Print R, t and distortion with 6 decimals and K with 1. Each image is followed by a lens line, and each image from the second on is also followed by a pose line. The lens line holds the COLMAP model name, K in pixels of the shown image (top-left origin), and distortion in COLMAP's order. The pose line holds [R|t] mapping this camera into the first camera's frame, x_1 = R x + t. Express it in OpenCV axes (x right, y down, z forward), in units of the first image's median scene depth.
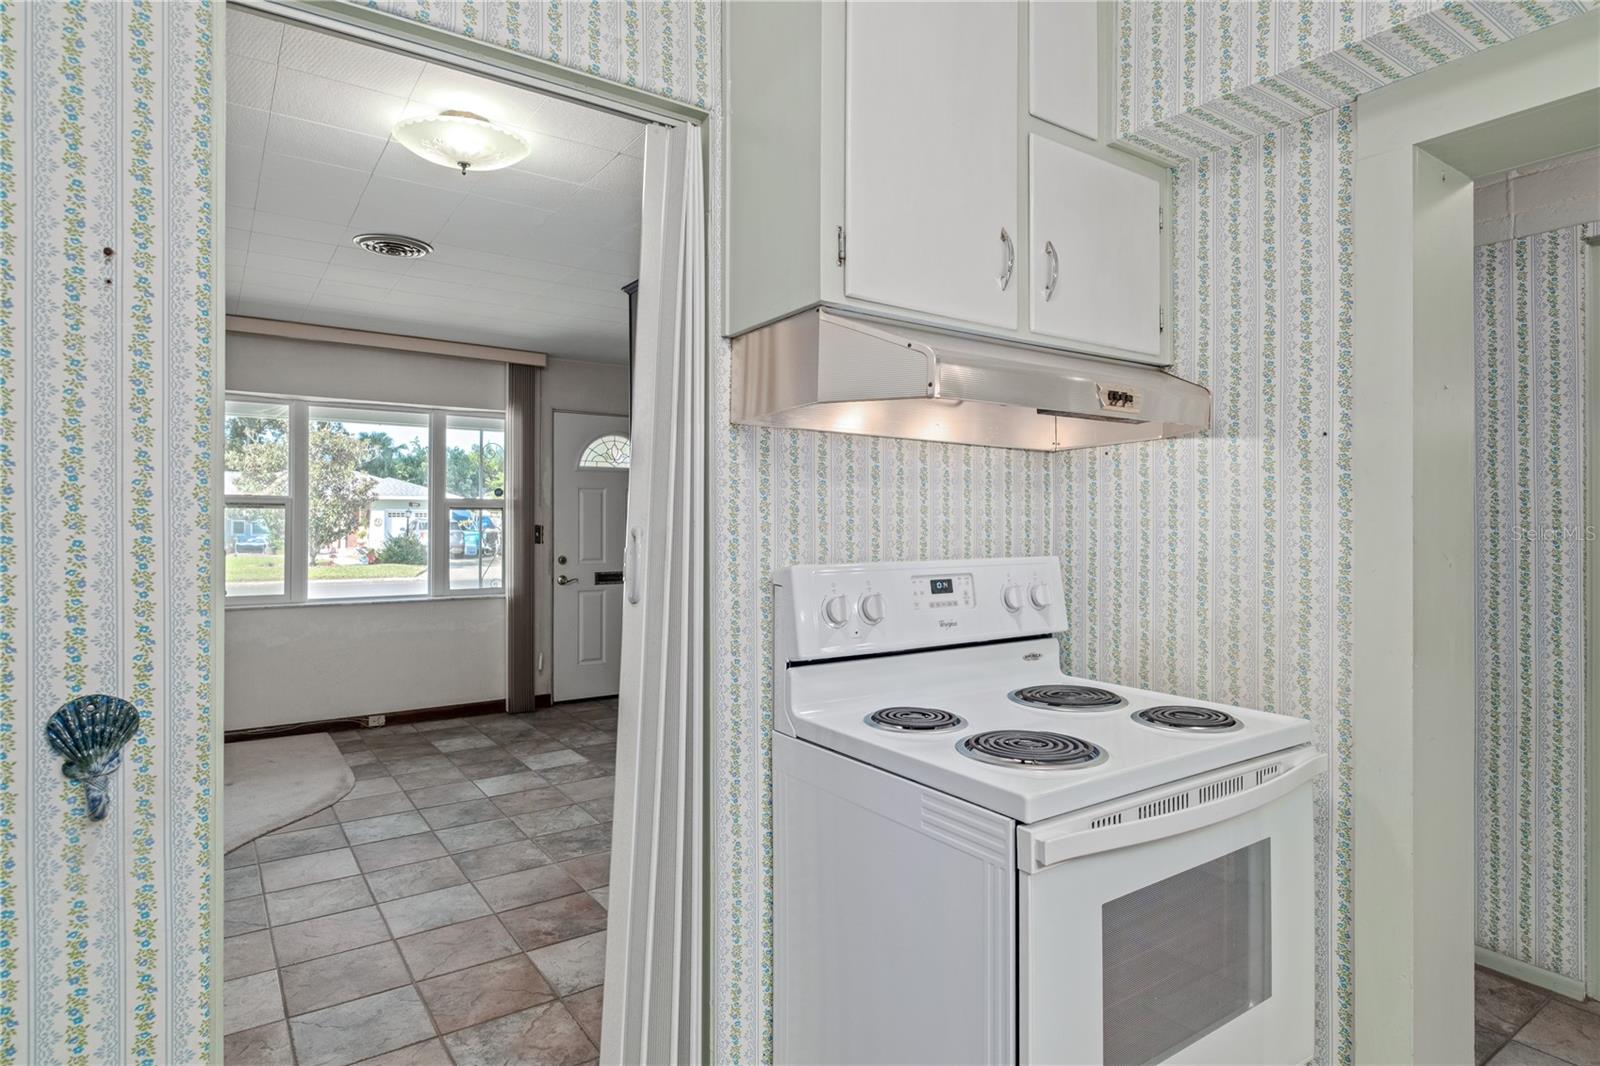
lens RADIAL K [[867.7, 0, 797.8], [0, 867.7, 524.9], [0, 0, 1]] dist [-0.007404, -0.000941]
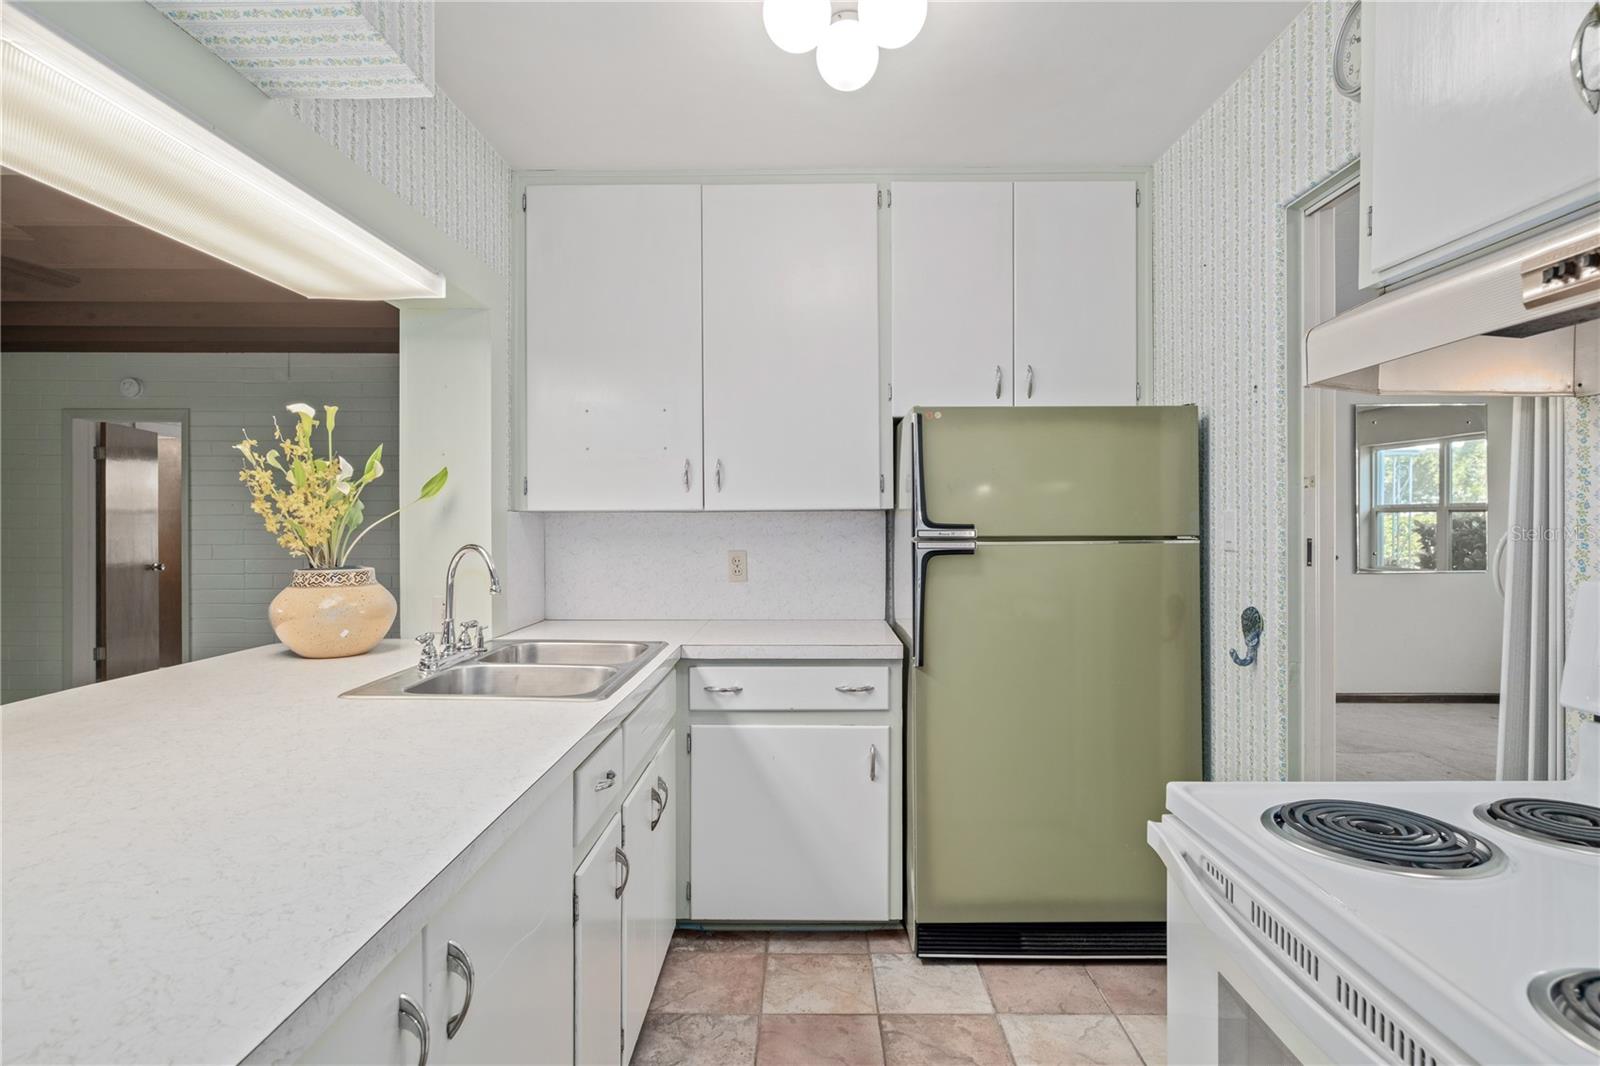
lens RADIAL K [[867.7, 0, 802.3], [0, 867.7, 527.4], [0, 0, 1]] dist [-0.007404, -0.000941]
pose [[-0.580618, 0.005124, -0.814160, 1.542897], [-0.000322, 0.999979, 0.006523, -0.005006], [0.814176, 0.004050, -0.580604, 1.394628]]
